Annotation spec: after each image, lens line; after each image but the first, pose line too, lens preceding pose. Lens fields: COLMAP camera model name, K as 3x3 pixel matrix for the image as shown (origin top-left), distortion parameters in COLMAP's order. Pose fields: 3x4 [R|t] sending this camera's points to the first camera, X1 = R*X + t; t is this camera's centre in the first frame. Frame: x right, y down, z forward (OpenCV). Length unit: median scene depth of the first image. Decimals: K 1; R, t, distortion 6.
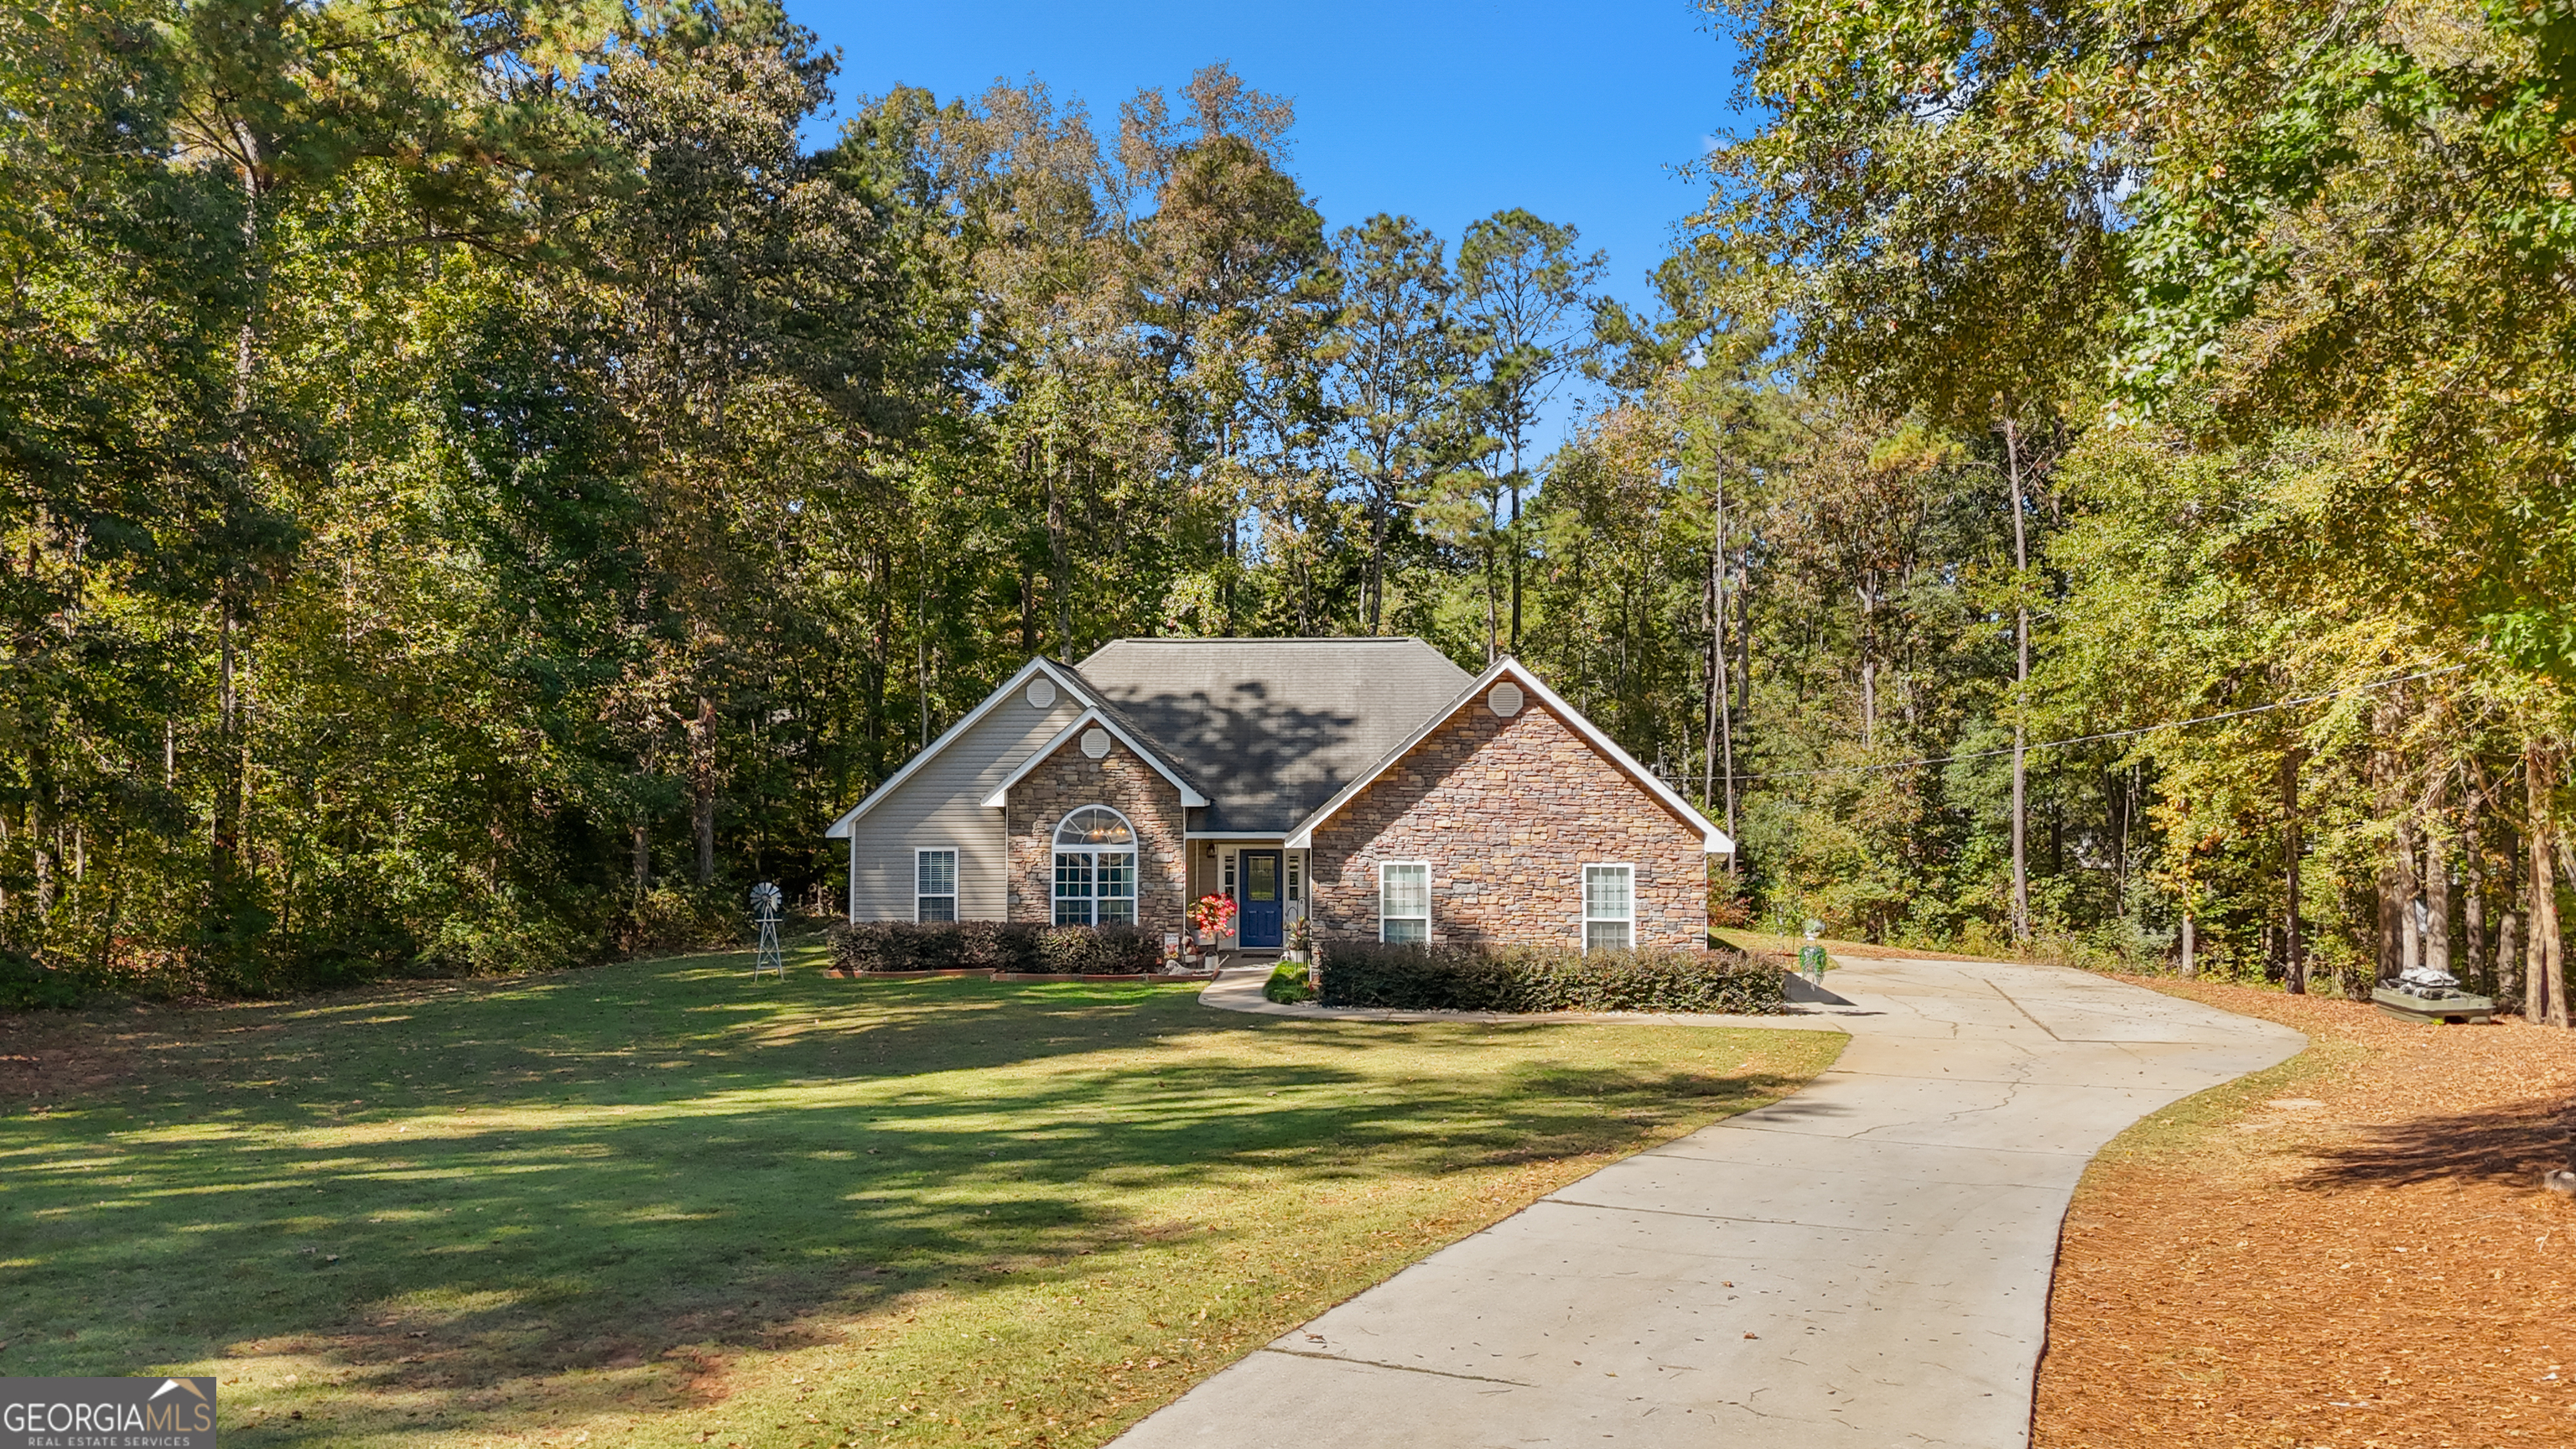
lens RADIAL K [[1896.7, 0, 1288.0], [0, 1896.7, 724.5], [0, 0, 1]] dist [0.086027, -0.003190]
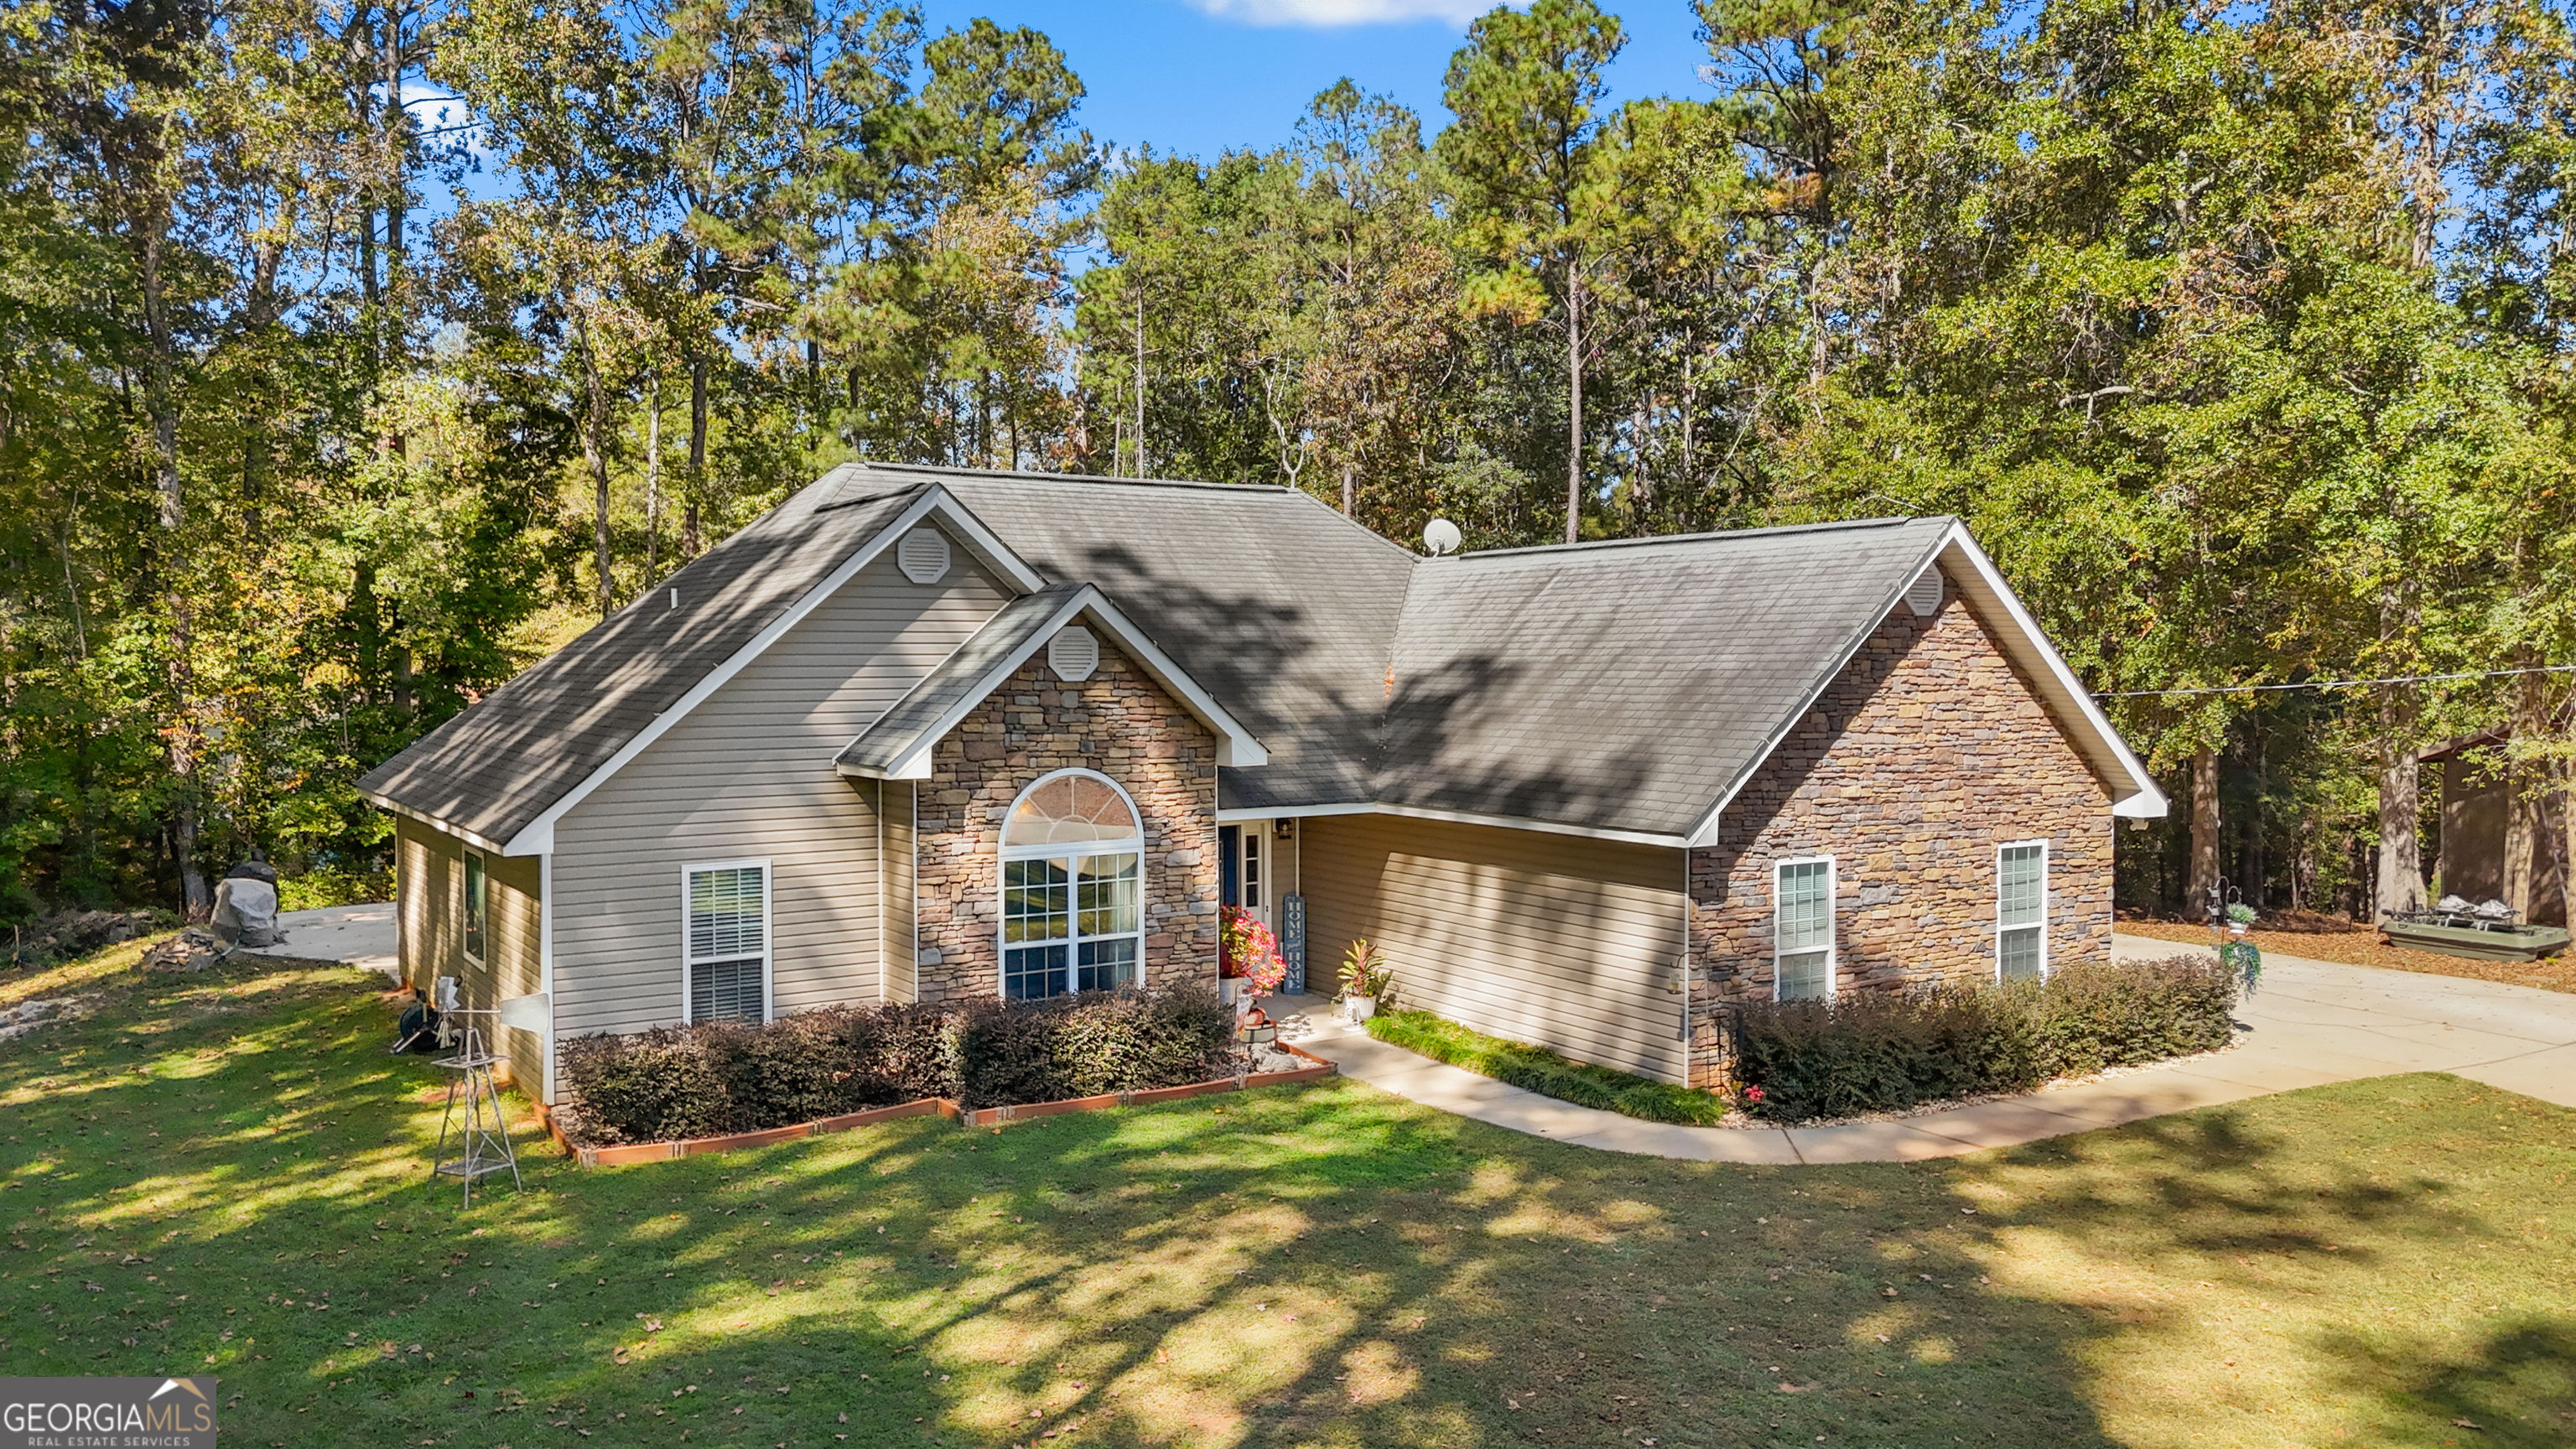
lens RADIAL K [[1922.0, 0, 1288.0], [0, 1922.0, 724.5], [0, 0, 1]] dist [-0.010022, -0.003575]
pose [[0.828980, -0.024141, 0.558757, -0.411582], [-0.011376, 0.998134, 0.060000, -0.004273], [-0.559163, -0.056095, 0.827158, 0.593822]]
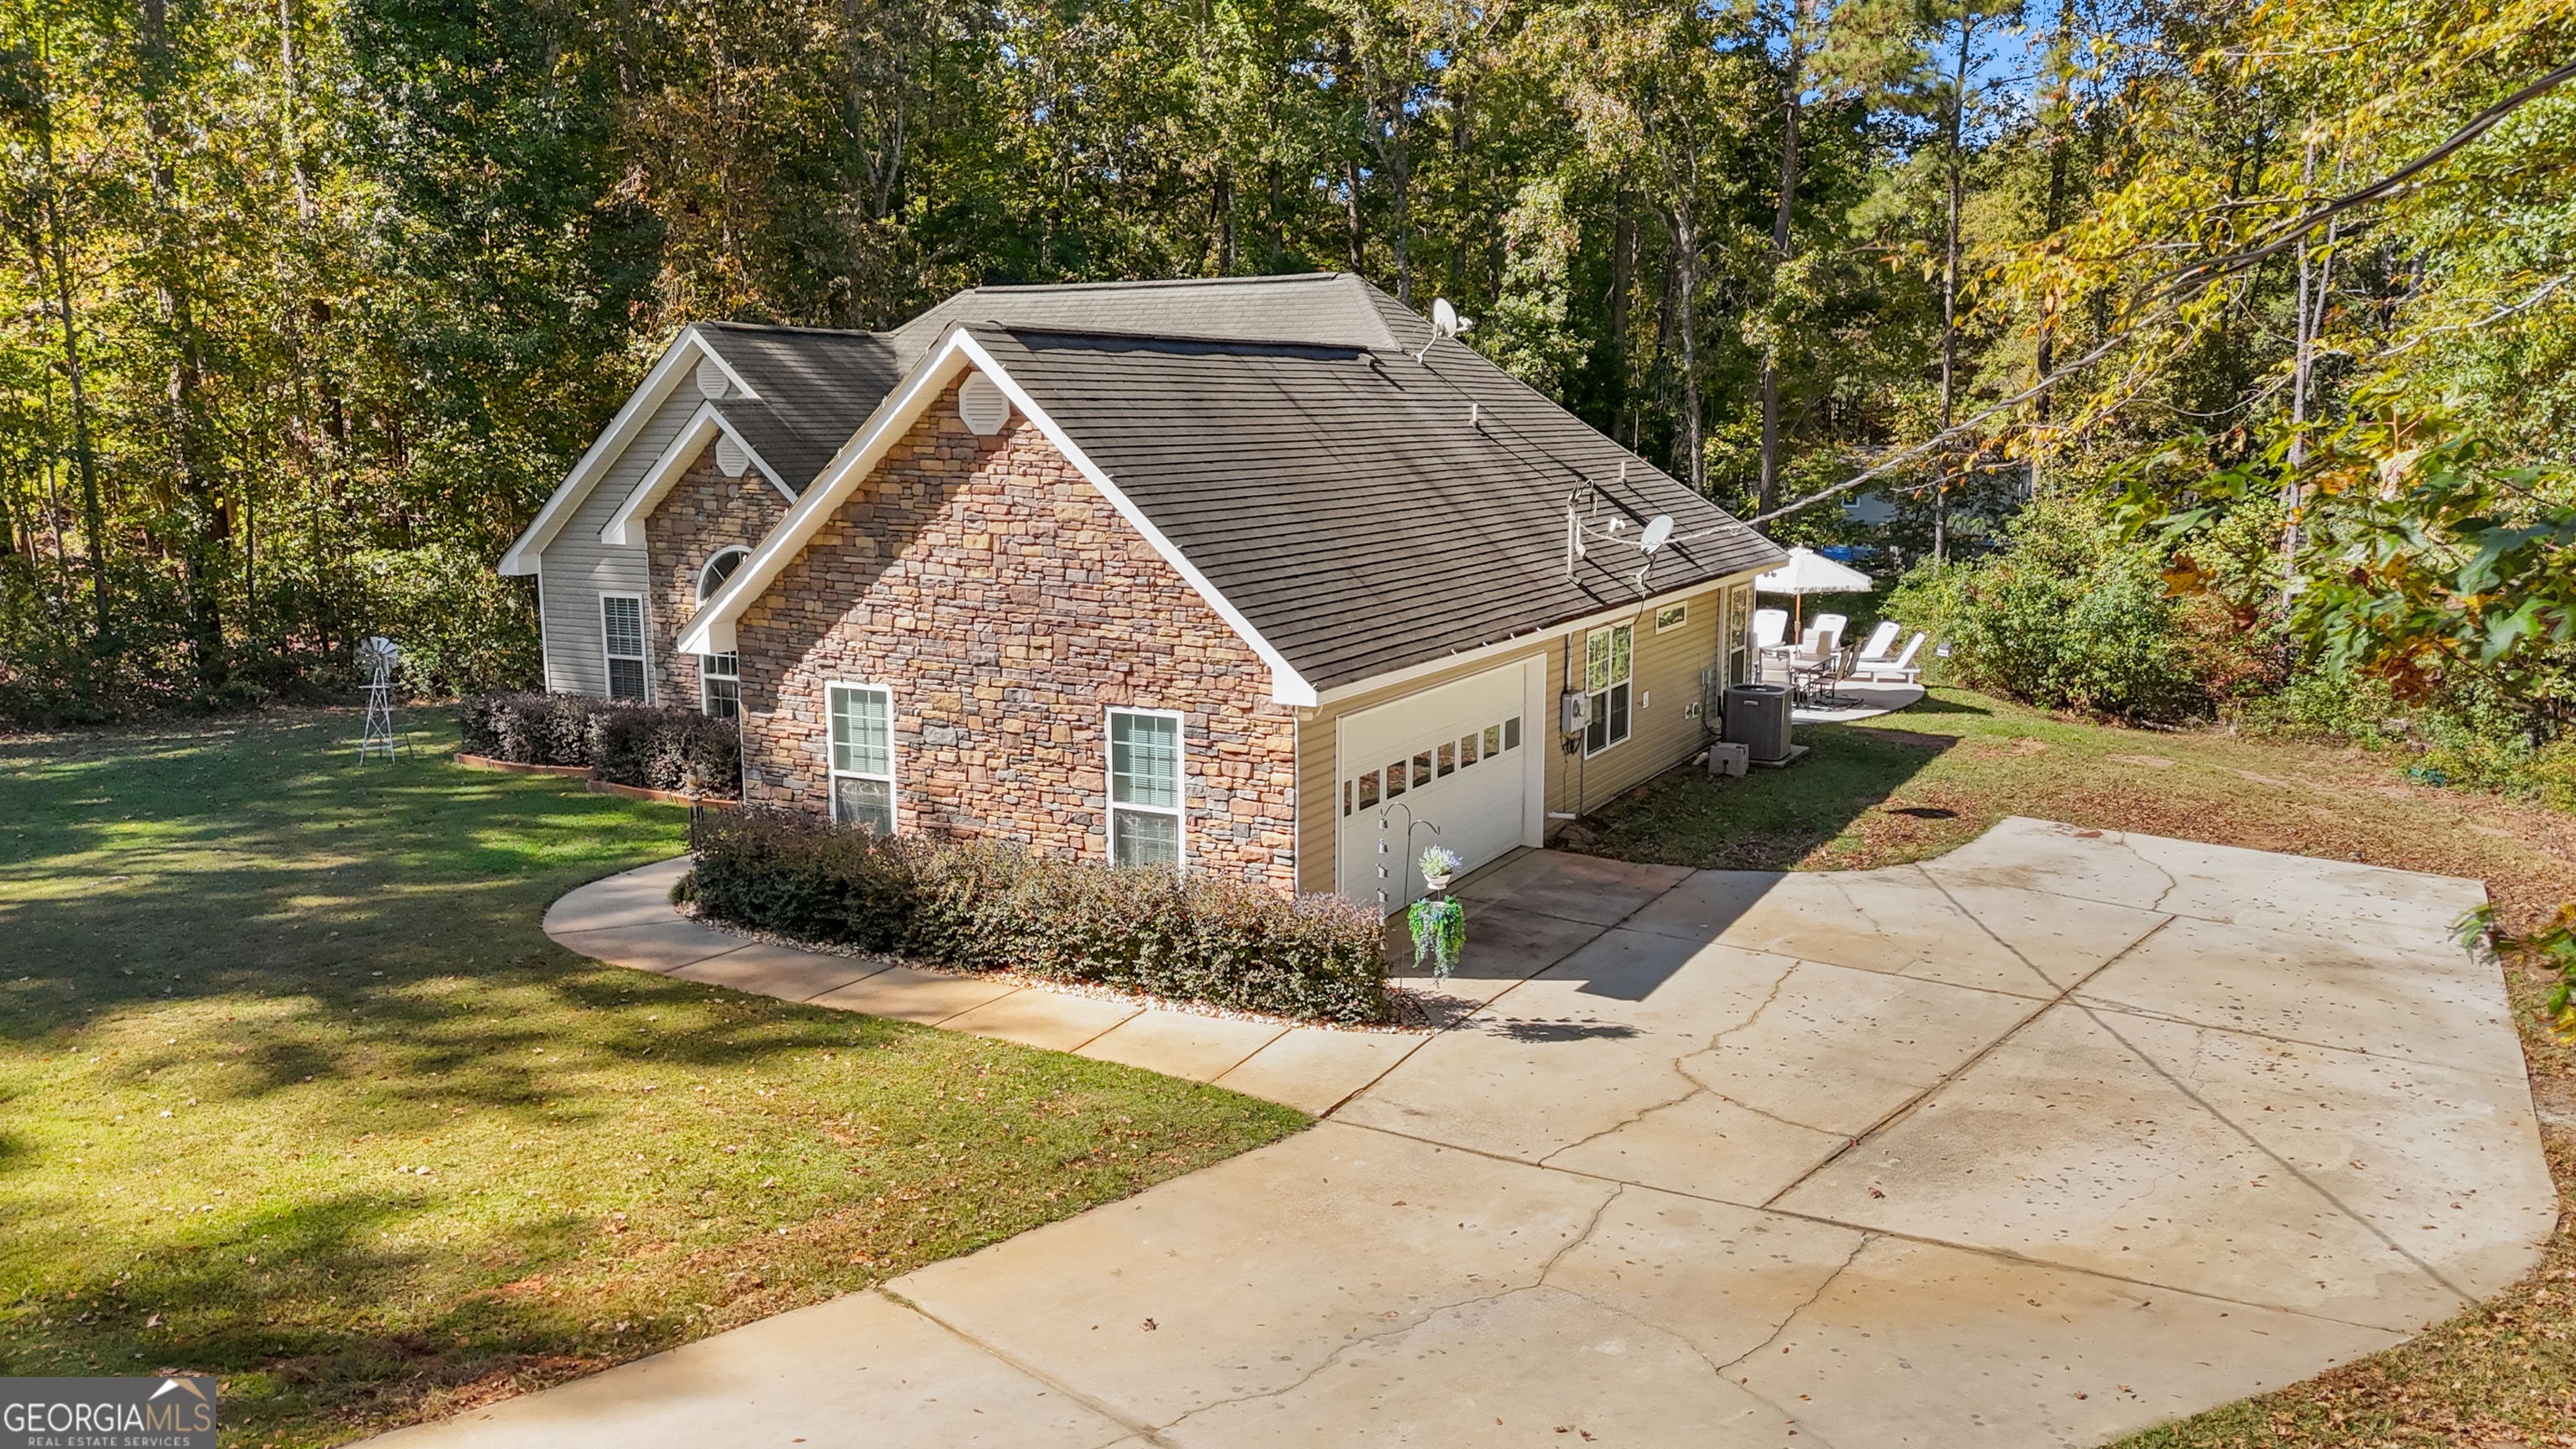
lens RADIAL K [[1896.7, 0, 1288.0], [0, 1896.7, 724.5], [0, 0, 1]] dist [0.086027, -0.003190]
pose [[0.894118, 0.065334, -0.443039, 0.446605], [0.023186, 0.981220, 0.191492, -0.026141], [0.447230, -0.181489, 0.875812, 0.537899]]
